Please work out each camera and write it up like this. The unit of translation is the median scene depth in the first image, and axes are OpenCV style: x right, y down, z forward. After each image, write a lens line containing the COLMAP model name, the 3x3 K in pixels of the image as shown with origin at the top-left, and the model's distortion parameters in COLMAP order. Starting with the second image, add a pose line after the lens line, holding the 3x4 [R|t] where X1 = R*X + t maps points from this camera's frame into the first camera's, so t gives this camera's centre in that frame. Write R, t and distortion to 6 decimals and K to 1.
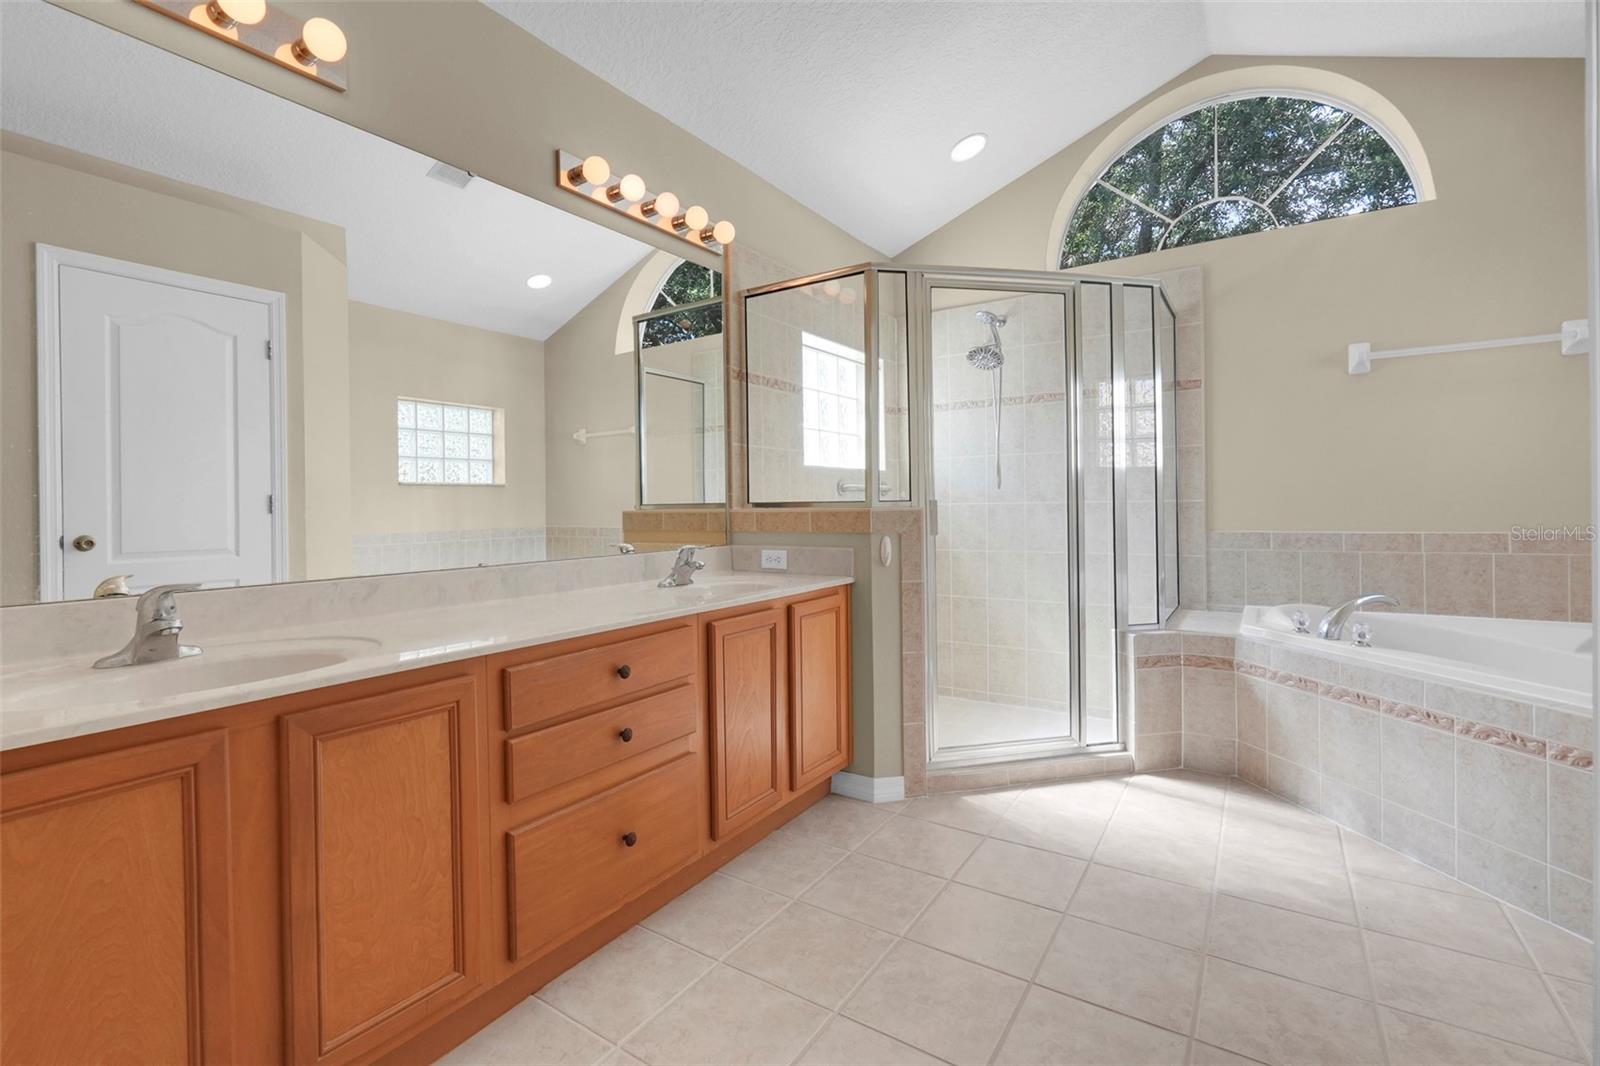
lens RADIAL K [[697.4, 0, 801.9], [0, 697.4, 519.0], [0, 0, 1]] dist [-0.021464, 0.003703]
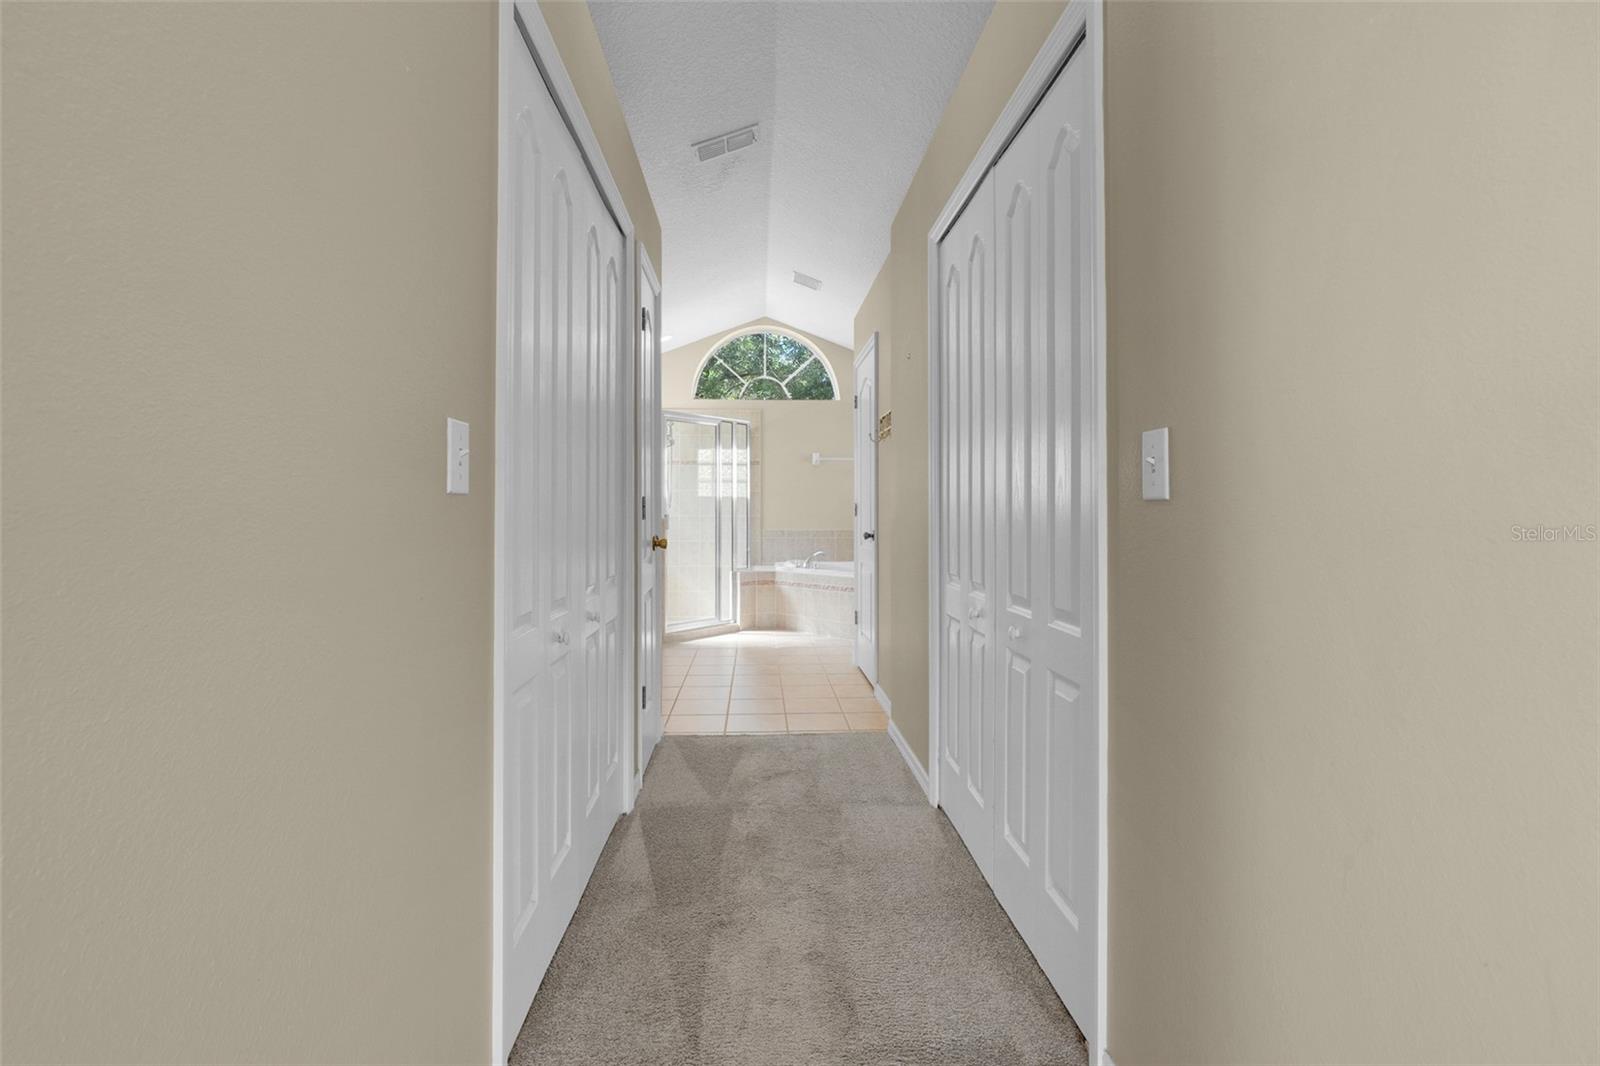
lens RADIAL K [[697.4, 0, 792.6], [0, 697.4, 518.8], [0, 0, 1]] dist [-0.021464, 0.003703]
pose [[0.796510, 0.015384, 0.604430, -0.821921], [-0.007686, 0.999853, -0.015320, 0.018912], [-0.604577, 0.007557, 0.796511, -1.009184]]
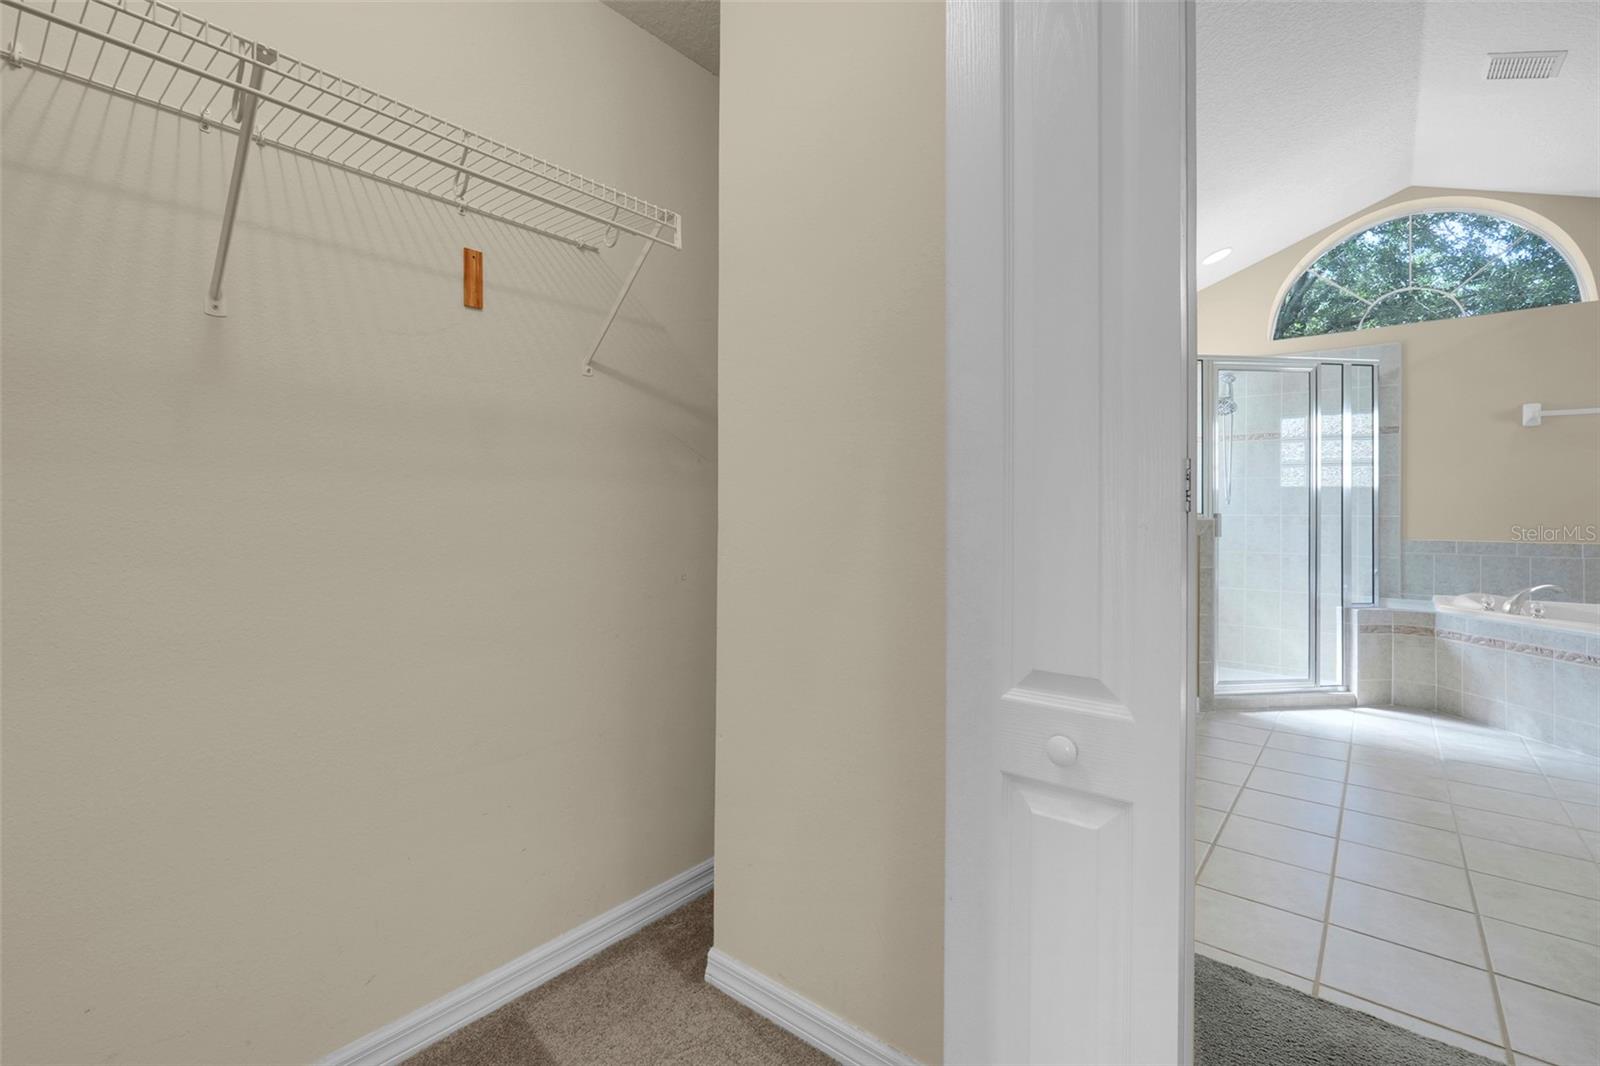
lens RADIAL K [[708.6, 0, 807.3], [0, 708.6, 517.2], [0, 0, 1]] dist [-0.004801, 0.003039]
pose [[0.996141, 0.019705, -0.085530, -0.537098], [-0.020207, 0.999783, -0.005008, 0.005469], [0.085413, 0.006717, 0.996323, -0.560256]]
